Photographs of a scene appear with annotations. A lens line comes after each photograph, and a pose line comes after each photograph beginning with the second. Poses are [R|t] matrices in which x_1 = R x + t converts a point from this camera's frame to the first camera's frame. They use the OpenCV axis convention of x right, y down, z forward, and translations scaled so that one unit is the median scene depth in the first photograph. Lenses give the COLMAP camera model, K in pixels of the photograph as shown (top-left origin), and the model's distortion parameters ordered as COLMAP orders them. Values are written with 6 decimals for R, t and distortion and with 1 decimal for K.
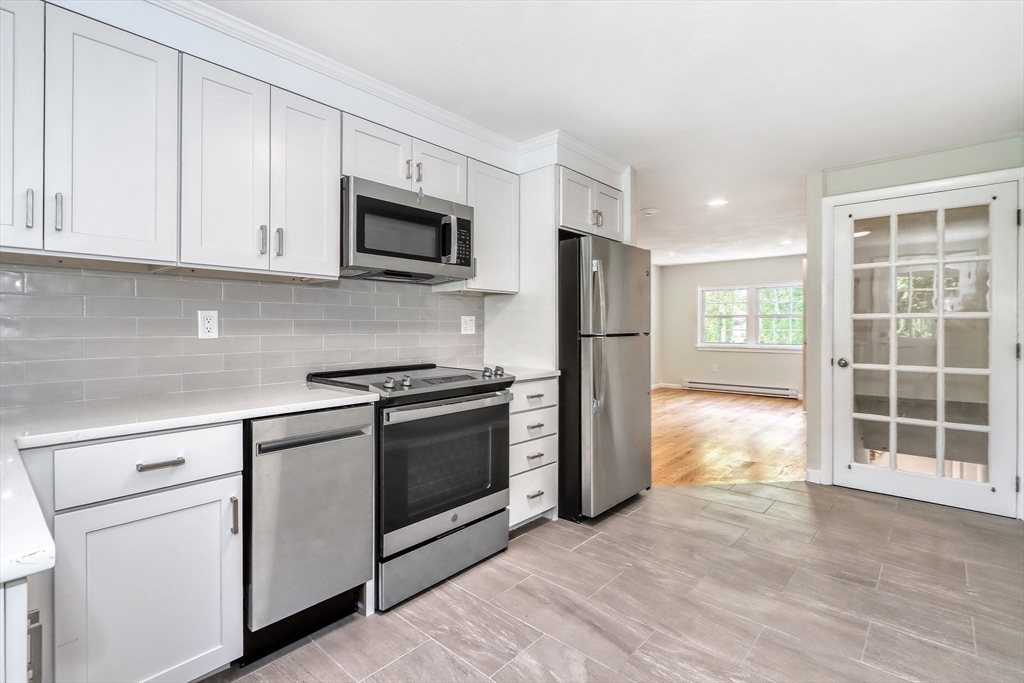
lens RADIAL K [[480.7, 0, 509.0], [0, 480.7, 325.7], [0, 0, 1]] dist [0.001414, -0.000225]
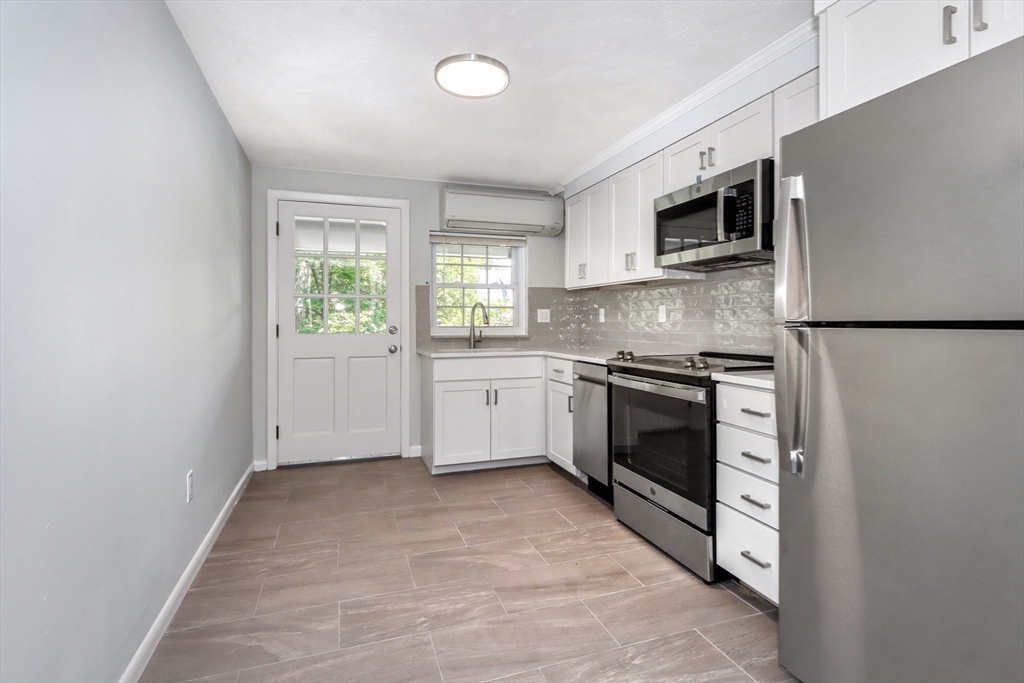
lens RADIAL K [[480.7, 0, 508.9], [0, 480.7, 319.4], [0, 0, 1]] dist [0.001414, -0.000225]
pose [[-0.485554, -0.006486, -0.874182, 1.097435], [0.002659, 0.999957, -0.008896, 0.028808], [0.874203, -0.006644, -0.485516, 1.388352]]
